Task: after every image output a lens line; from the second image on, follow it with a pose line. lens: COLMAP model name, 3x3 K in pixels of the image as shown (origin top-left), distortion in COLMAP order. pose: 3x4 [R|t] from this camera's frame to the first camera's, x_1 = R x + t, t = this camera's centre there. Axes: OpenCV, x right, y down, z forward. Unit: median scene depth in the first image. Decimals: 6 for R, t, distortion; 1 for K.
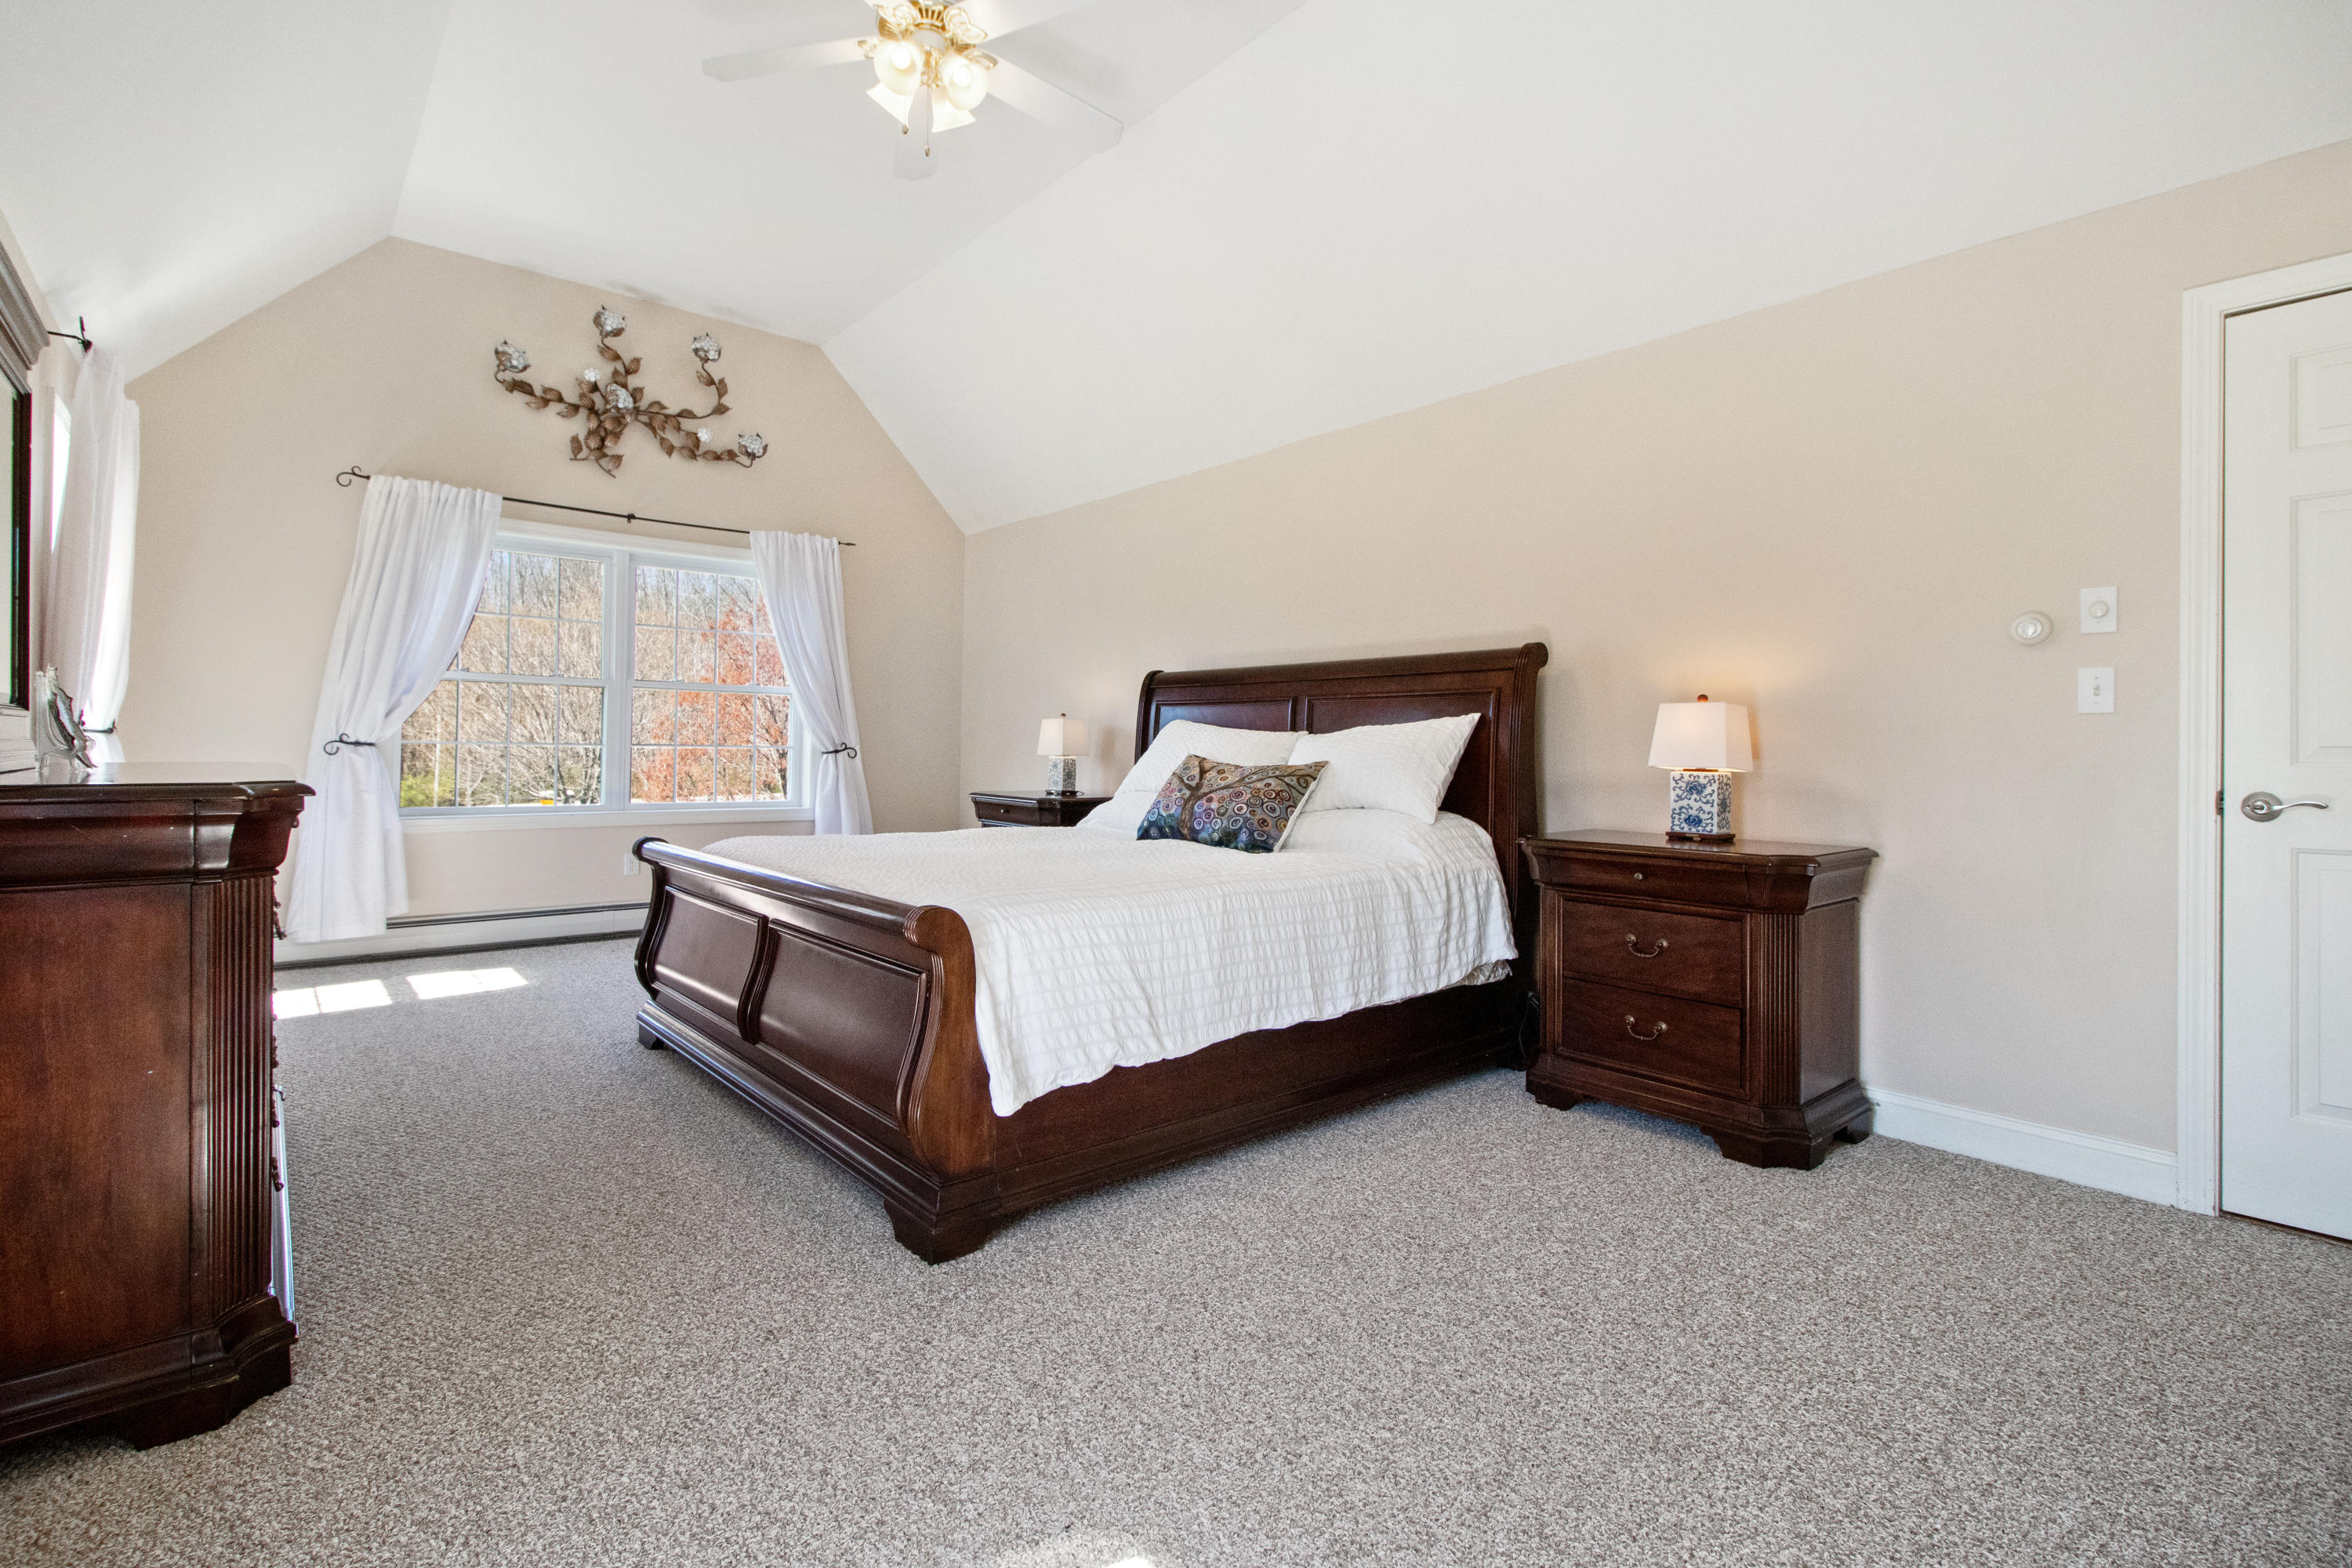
lens RADIAL K [[1084.2, 0, 1189.3], [0, 1084.2, 751.1], [0, 0, 1]] dist [-0.000147, -0.000008]
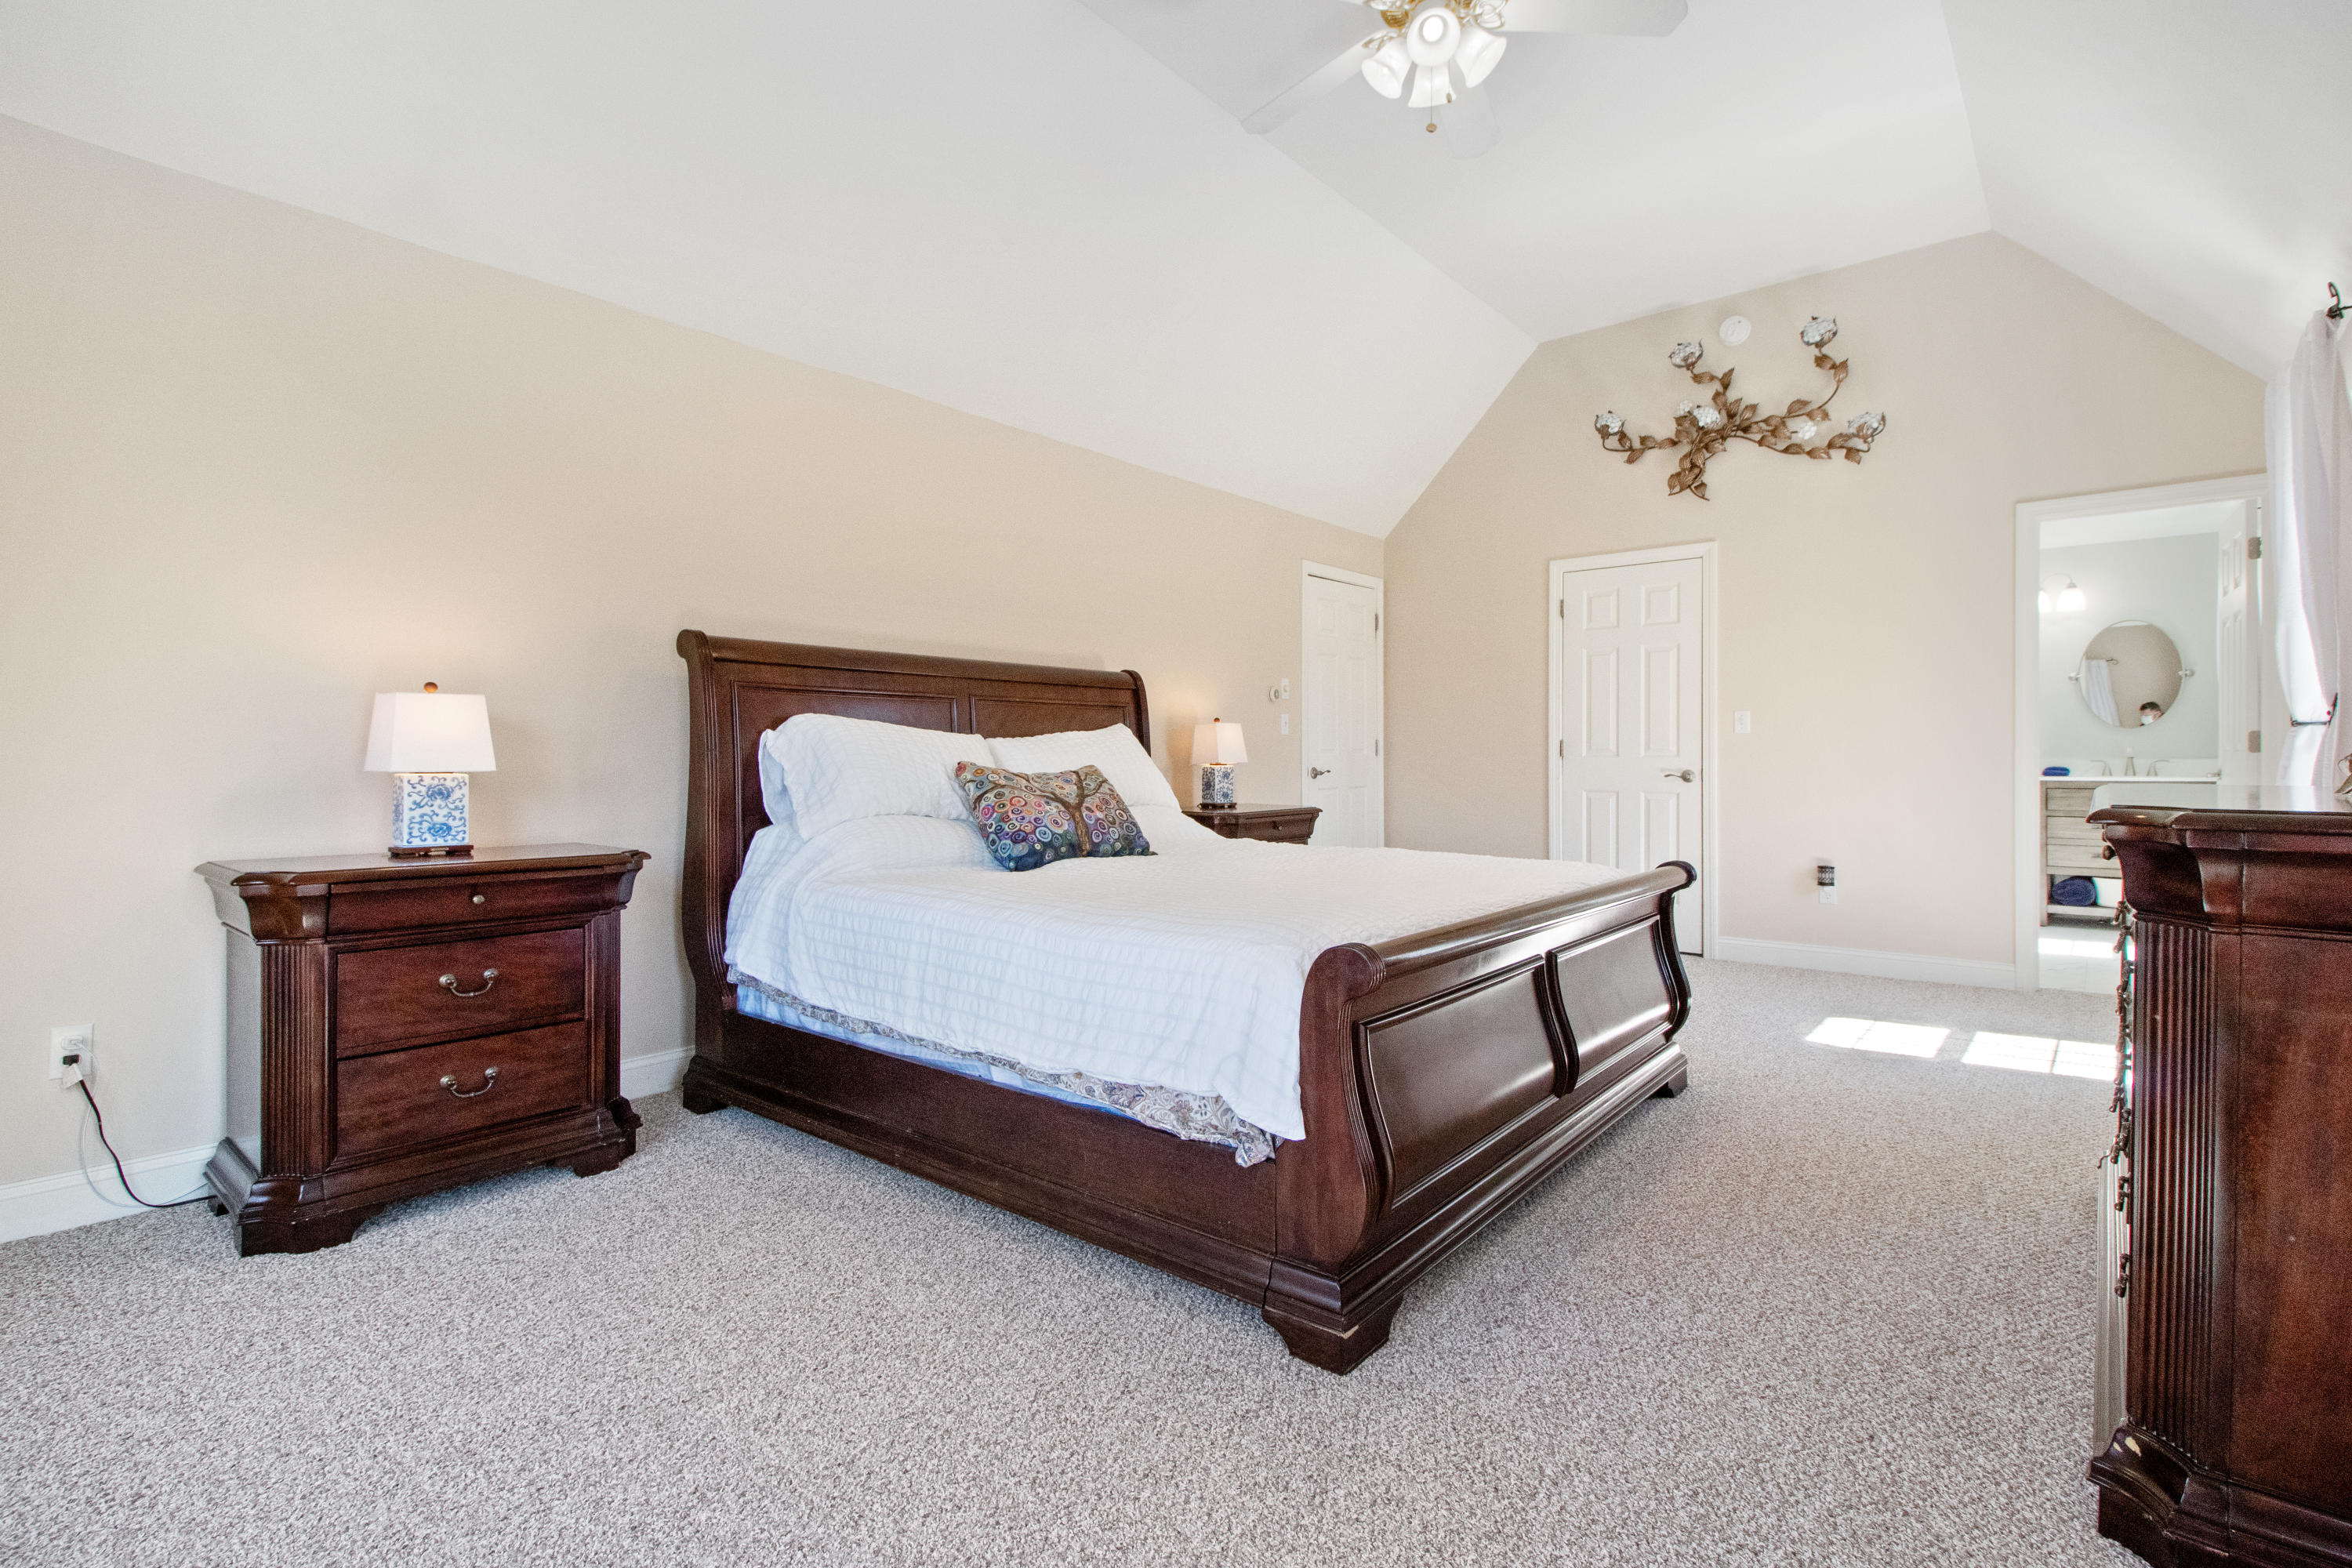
lens RADIAL K [[1084.2, 0, 1189.3], [0, 1084.2, 751.1], [0, 0, 1]] dist [-0.000147, -0.000008]
pose [[-0.171293, -0.008275, 0.985185, -0.477079], [-0.002218, 0.999965, 0.008013, -0.006395], [-0.985218, -0.000813, -0.171306, 0.571298]]
